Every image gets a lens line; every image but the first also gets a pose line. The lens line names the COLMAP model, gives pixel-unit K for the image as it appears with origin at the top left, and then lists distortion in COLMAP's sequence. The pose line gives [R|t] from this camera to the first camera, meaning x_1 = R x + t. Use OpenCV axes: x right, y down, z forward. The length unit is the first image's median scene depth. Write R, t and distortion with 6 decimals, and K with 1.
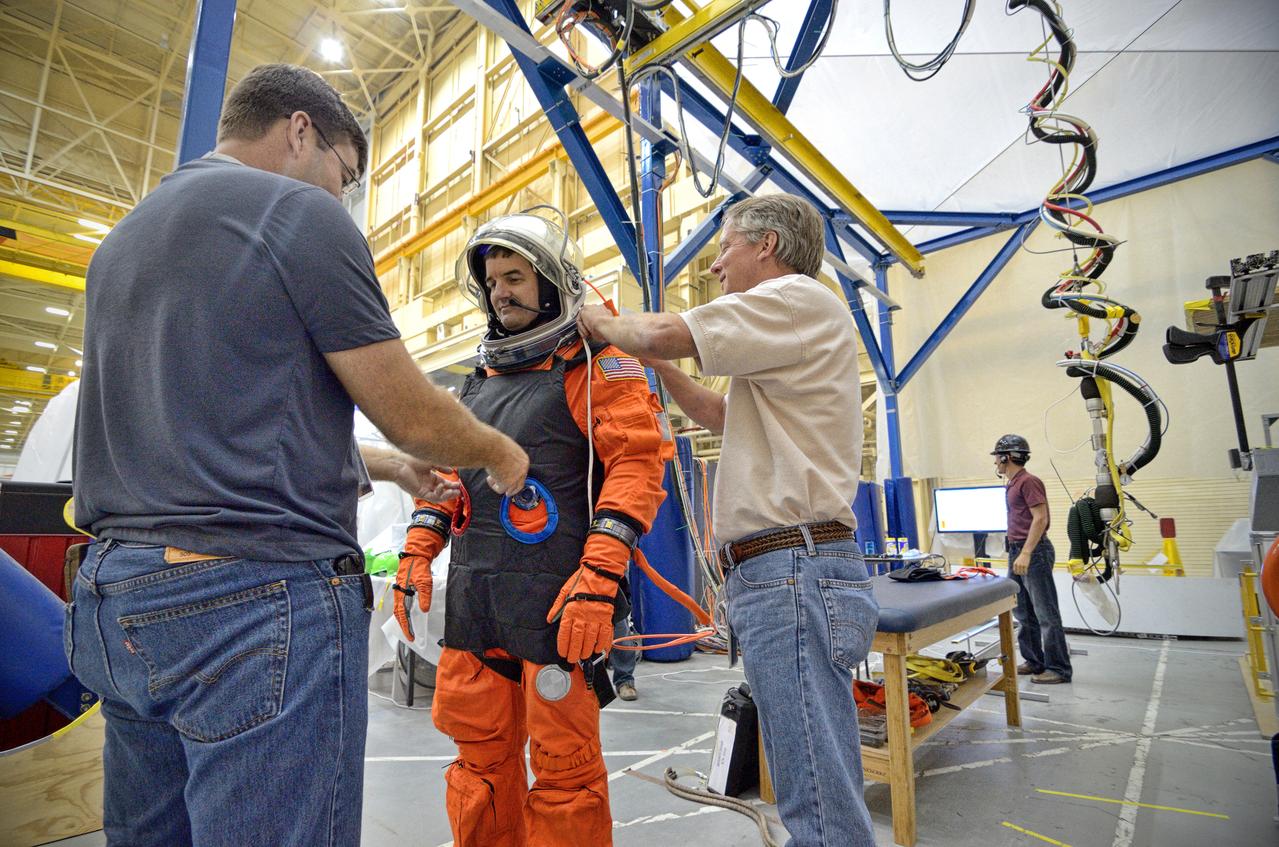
lens RADIAL K [[614.0, 0, 629.8], [0, 614.0, 434.4], [0, 0, 1]] dist [-0.011488, -0.006752]
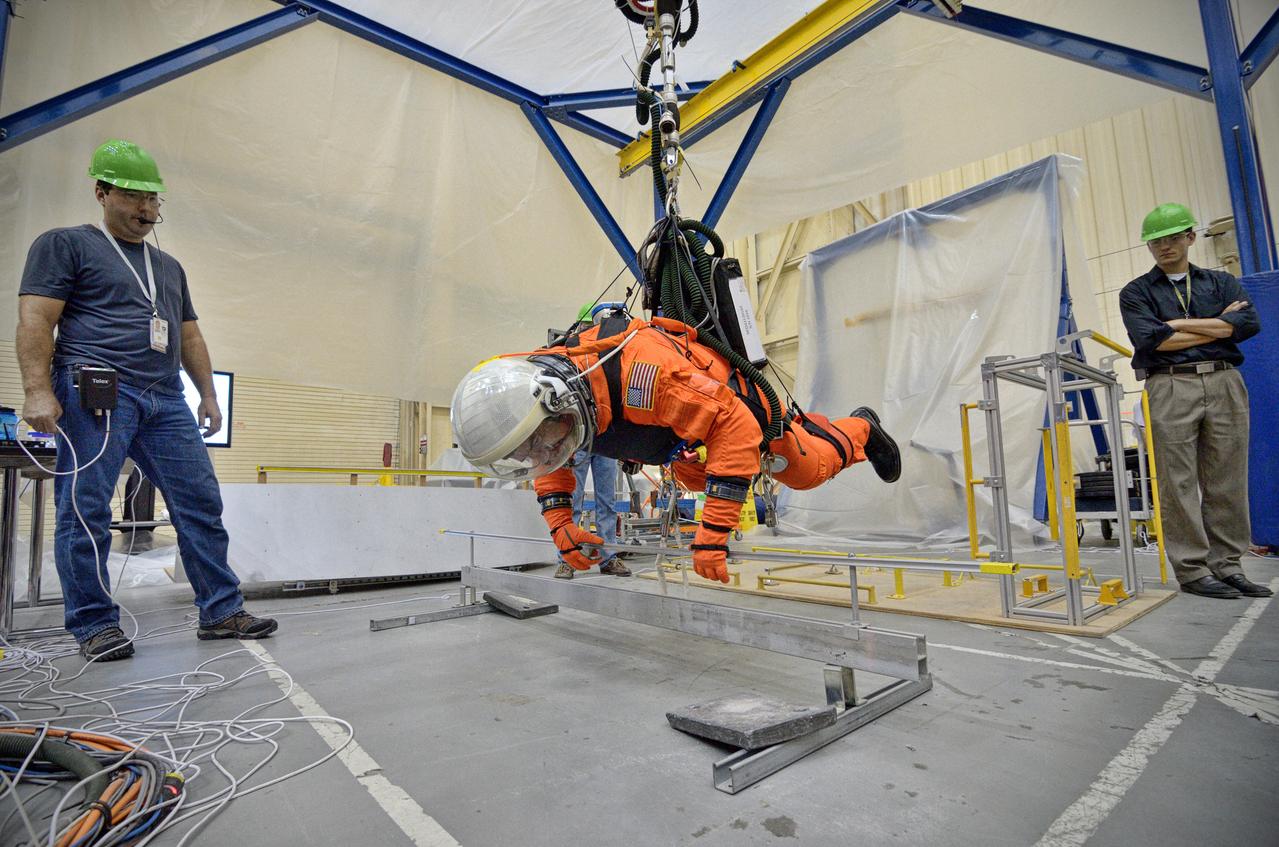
lens RADIAL K [[614.0, 0, 635.4], [0, 614.0, 434.9], [0, 0, 1]] dist [-0.011488, -0.006752]
pose [[0.145136, 0.106963, 0.983613, 0.046131], [-0.133522, 0.987162, -0.087648, 0.068837], [-0.980361, -0.118614, 0.157555, 0.240050]]
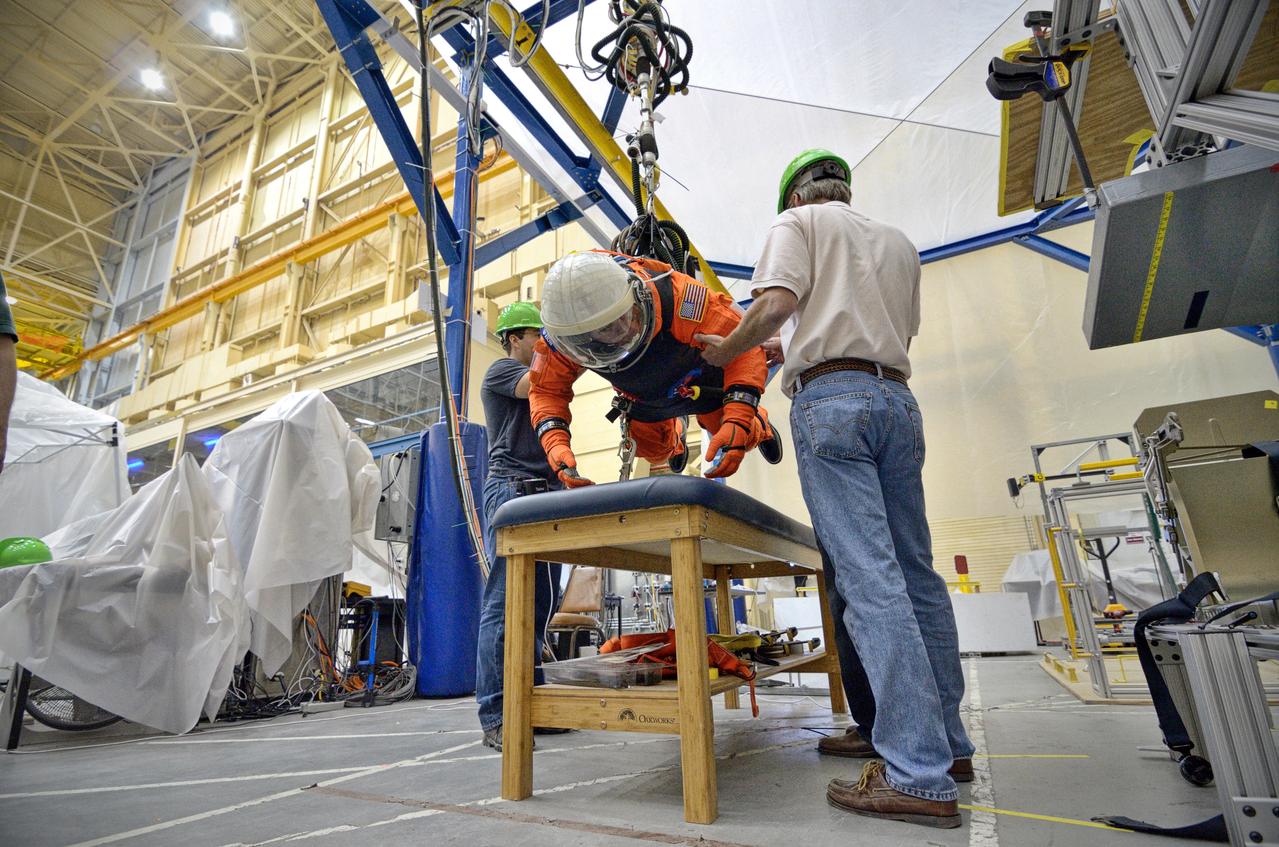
lens RADIAL K [[614.0, 0, 629.4], [0, 614.0, 432.1], [0, 0, 1]] dist [-0.011488, -0.006752]
pose [[0.968511, 0.049827, 0.243935, 0.022506], [-0.013463, 0.988817, -0.148528, 0.040885], [-0.248608, 0.140567, 0.958350, 0.037525]]
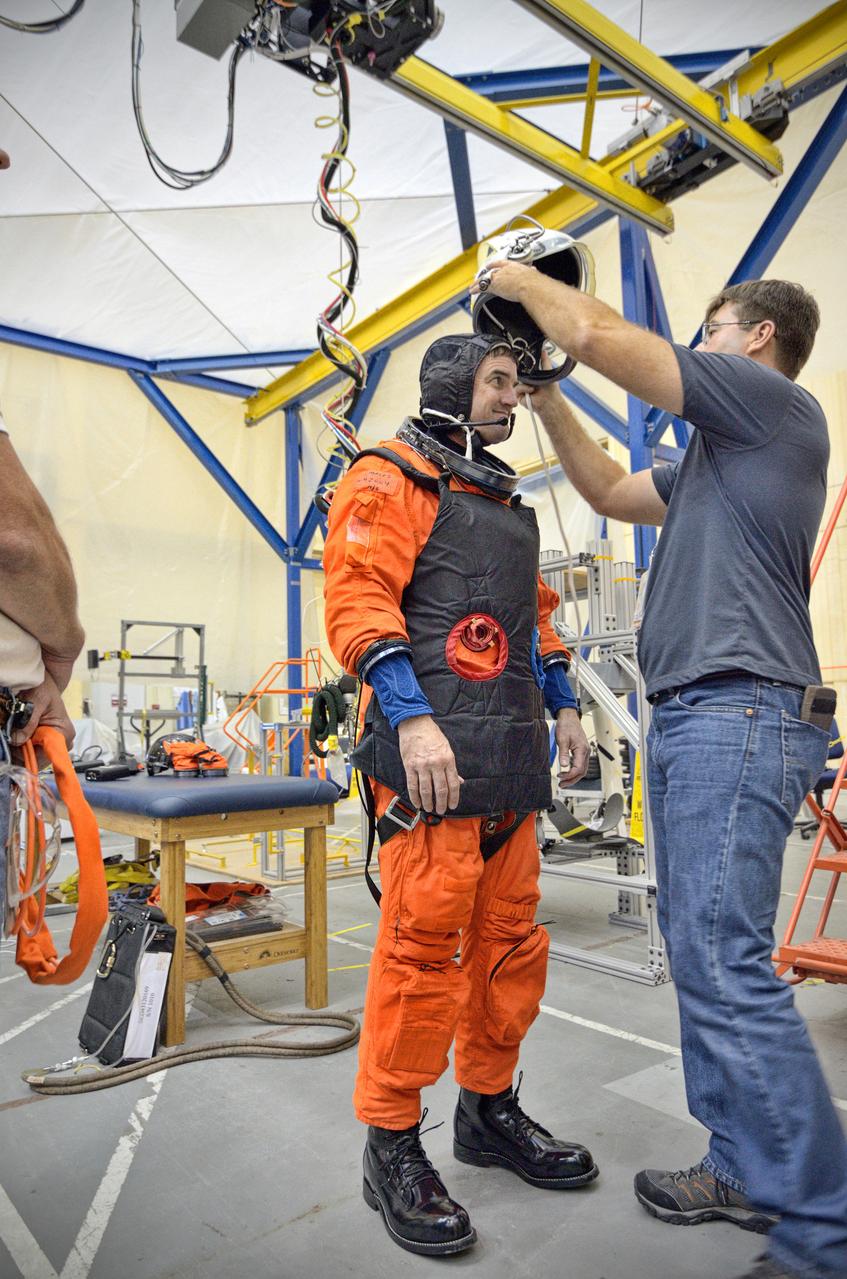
lens RADIAL K [[869.9, 0, 435.2], [0, 869.9, 637.1], [0, 0, 1]] dist [0.005703, -0.013299]
pose [[0.157606, 0.104880, 0.981917, -0.117666], [-0.134218, 0.987392, -0.083922, 0.017501], [-0.978338, -0.118565, 0.169695, 0.072676]]
